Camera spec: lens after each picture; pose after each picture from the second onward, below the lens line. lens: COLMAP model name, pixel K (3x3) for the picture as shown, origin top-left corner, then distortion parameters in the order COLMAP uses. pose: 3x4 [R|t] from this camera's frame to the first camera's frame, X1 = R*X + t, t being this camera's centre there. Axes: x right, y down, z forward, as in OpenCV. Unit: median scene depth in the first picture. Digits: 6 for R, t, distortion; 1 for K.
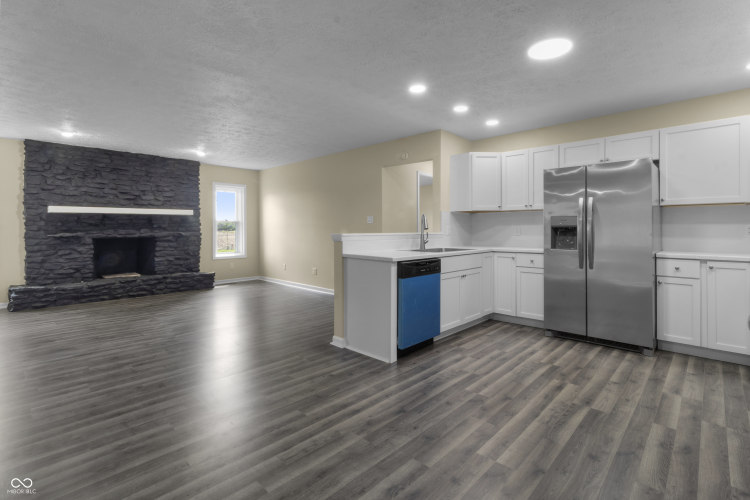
lens RADIAL K [[356.5, 0, 381.1], [0, 356.5, 230.8], [0, 0, 1]] dist [0.000666, -0.001043]
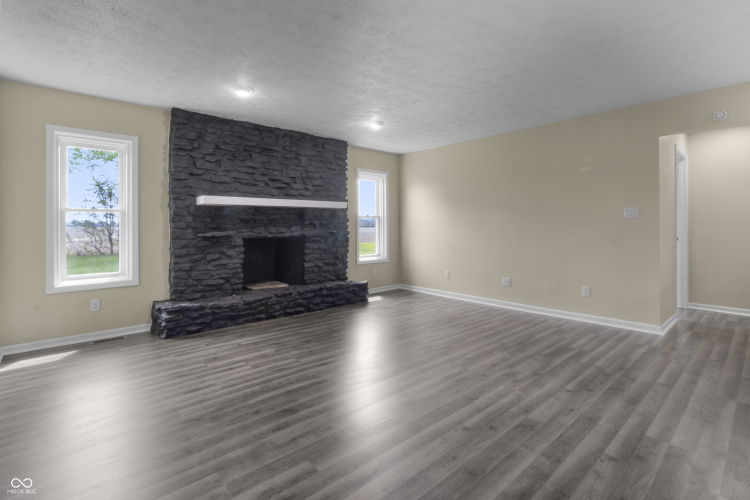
lens RADIAL K [[356.5, 0, 376.3], [0, 356.5, 226.5], [0, 0, 1]] dist [0.000666, -0.001043]
pose [[0.996136, -0.001362, -0.087813, -0.441184], [0.000902, 0.999986, -0.005277, -0.000037], [0.087819, 0.005178, 0.996123, 0.250789]]
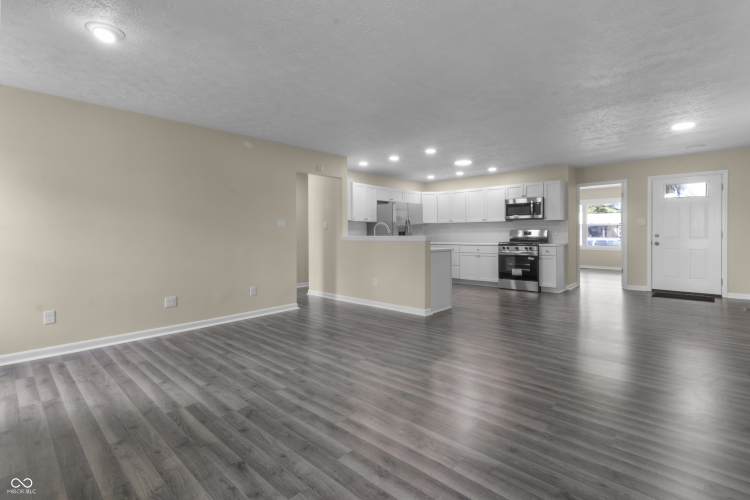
lens RADIAL K [[356.5, 0, 373.9], [0, 356.5, 239.1], [0, 0, 1]] dist [0.000666, -0.001043]
pose [[0.000242, -0.013358, 0.999911, -0.896884], [0.013749, 0.999816, 0.013354, 0.000842], [-0.999905, 0.013744, 0.000426, 0.719507]]
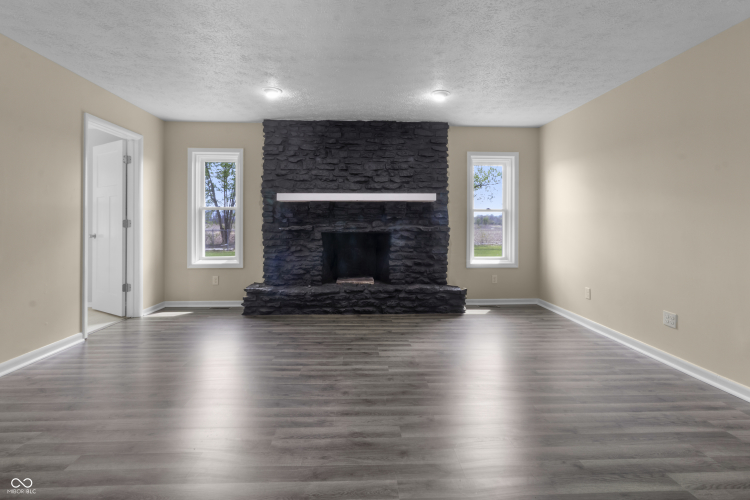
lens RADIAL K [[356.5, 0, 372.6], [0, 356.5, 223.3], [0, 0, 1]] dist [0.000666, -0.001043]
pose [[0.712463, 0.003194, -0.701703, -0.158003], [-0.007568, 0.999966, -0.003132, 0.001802], [0.701669, 0.007542, 0.712463, 0.491730]]
